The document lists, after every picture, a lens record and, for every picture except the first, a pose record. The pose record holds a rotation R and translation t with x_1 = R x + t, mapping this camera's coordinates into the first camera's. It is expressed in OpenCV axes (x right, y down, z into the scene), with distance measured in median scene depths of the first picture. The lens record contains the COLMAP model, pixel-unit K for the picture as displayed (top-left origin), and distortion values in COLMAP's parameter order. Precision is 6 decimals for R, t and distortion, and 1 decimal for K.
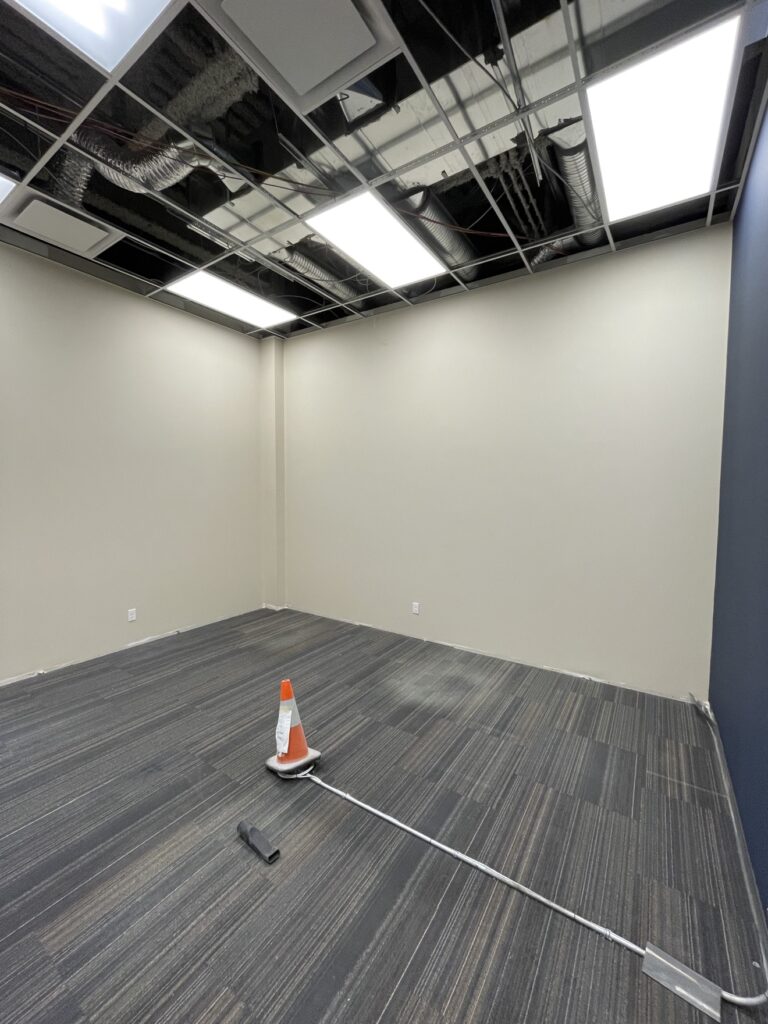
lens RADIAL K [[416.1, 0, 385.2], [0, 416.1, 511.7], [0, 0, 1]] dist [-0.003119, 0.000248]
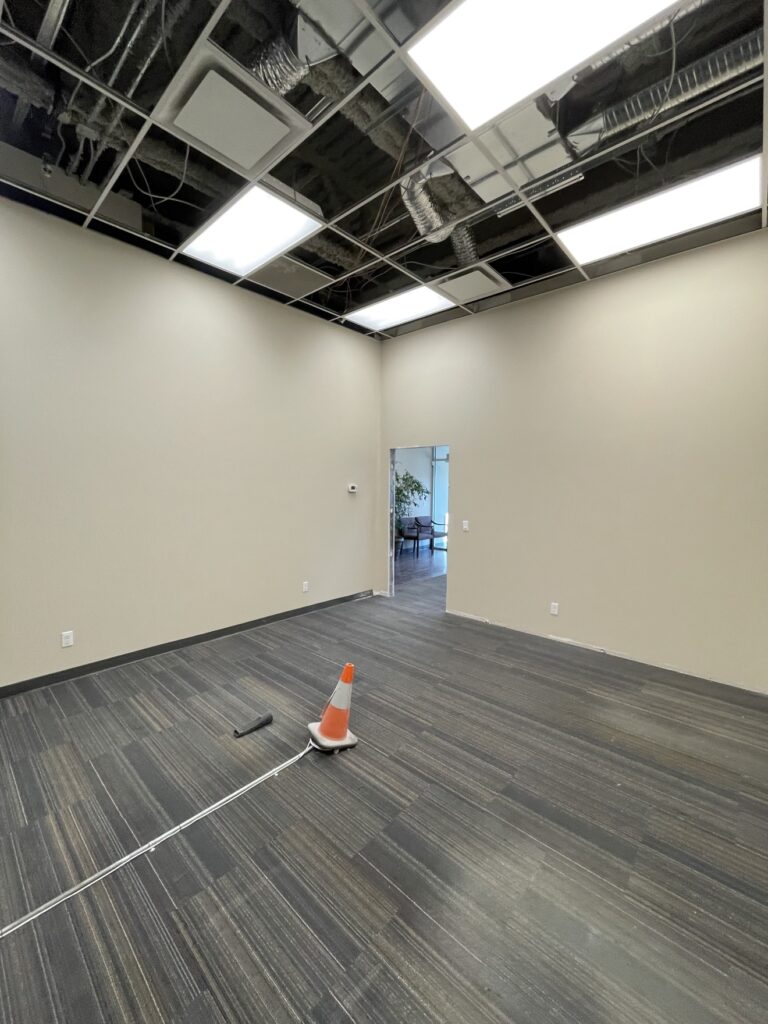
lens RADIAL K [[416.1, 0, 385.2], [0, 416.1, 511.7], [0, 0, 1]] dist [-0.003119, 0.000248]
pose [[-0.158838, 0.060880, -0.985426, 0.591471], [-0.068759, 0.994991, 0.072554, -0.044681], [0.984908, 0.079281, -0.153856, 0.961223]]
